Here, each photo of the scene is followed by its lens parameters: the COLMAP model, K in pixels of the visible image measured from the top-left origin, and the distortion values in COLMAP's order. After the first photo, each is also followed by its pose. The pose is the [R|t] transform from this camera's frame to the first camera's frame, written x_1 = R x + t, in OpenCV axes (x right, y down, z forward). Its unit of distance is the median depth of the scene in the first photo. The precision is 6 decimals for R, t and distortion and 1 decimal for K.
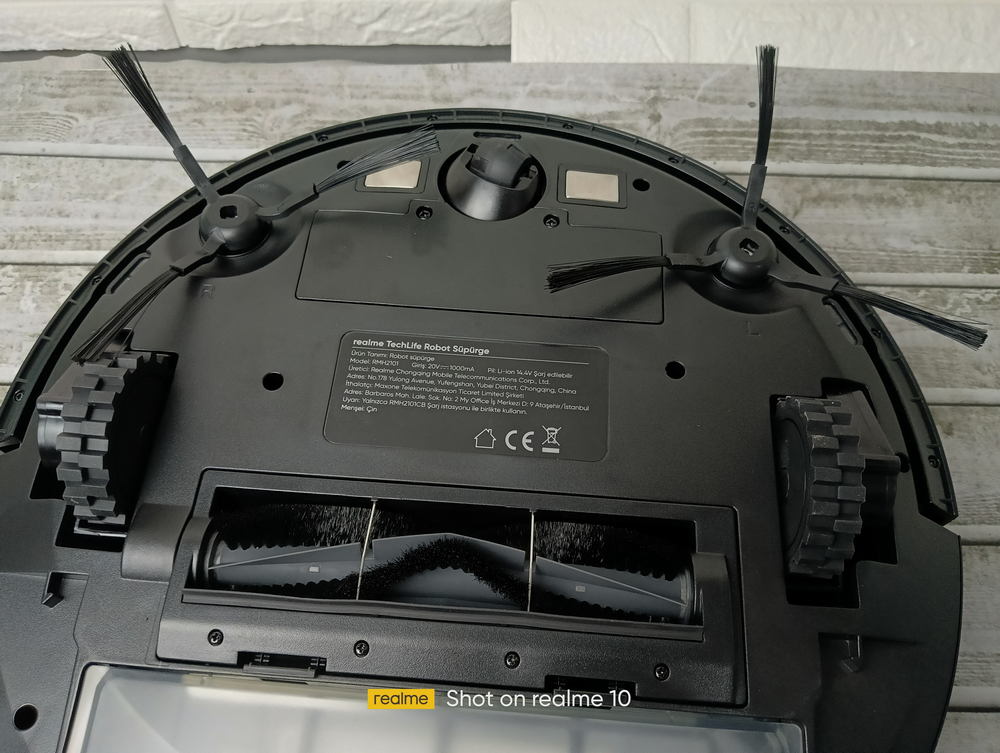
lens RADIAL K [[808.5, 0, 496.0], [0, 808.5, 376.0], [0, 0, 1]] dist [-0.010368, -0.019825]
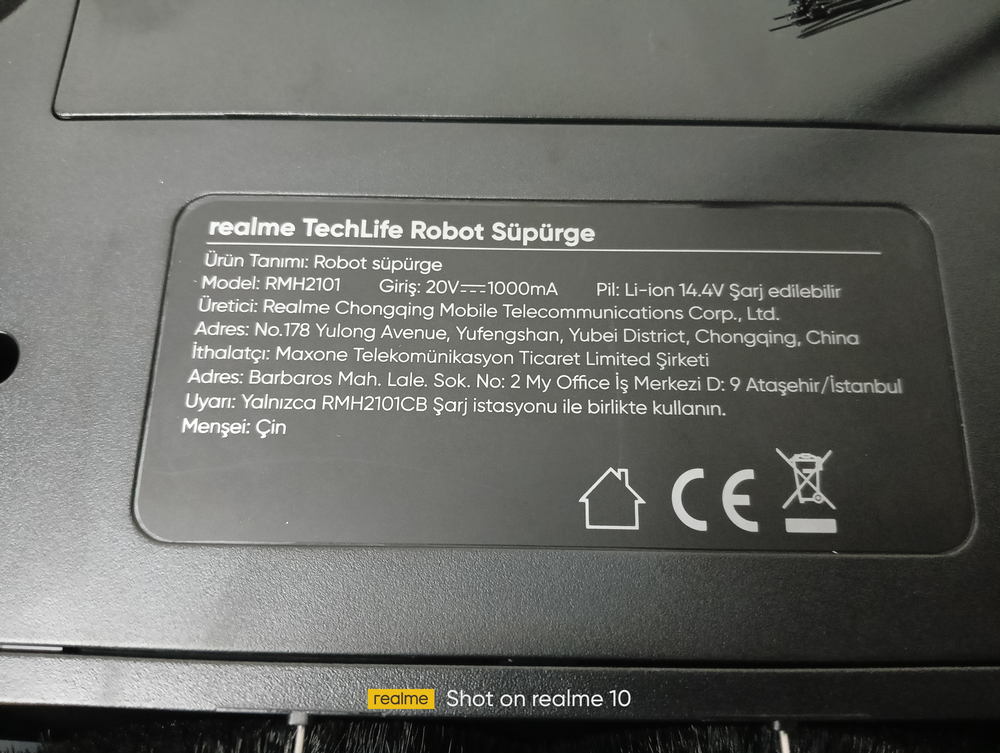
lens RADIAL K [[808.5, 0, 498.9], [0, 808.5, 375.7], [0, 0, 1]] dist [-0.010368, -0.019825]
pose [[0.998106, -0.060002, 0.013577, -0.060101], [0.056742, 0.983171, 0.173651, -0.033712], [-0.023768, -0.172551, 0.984714, 0.656070]]
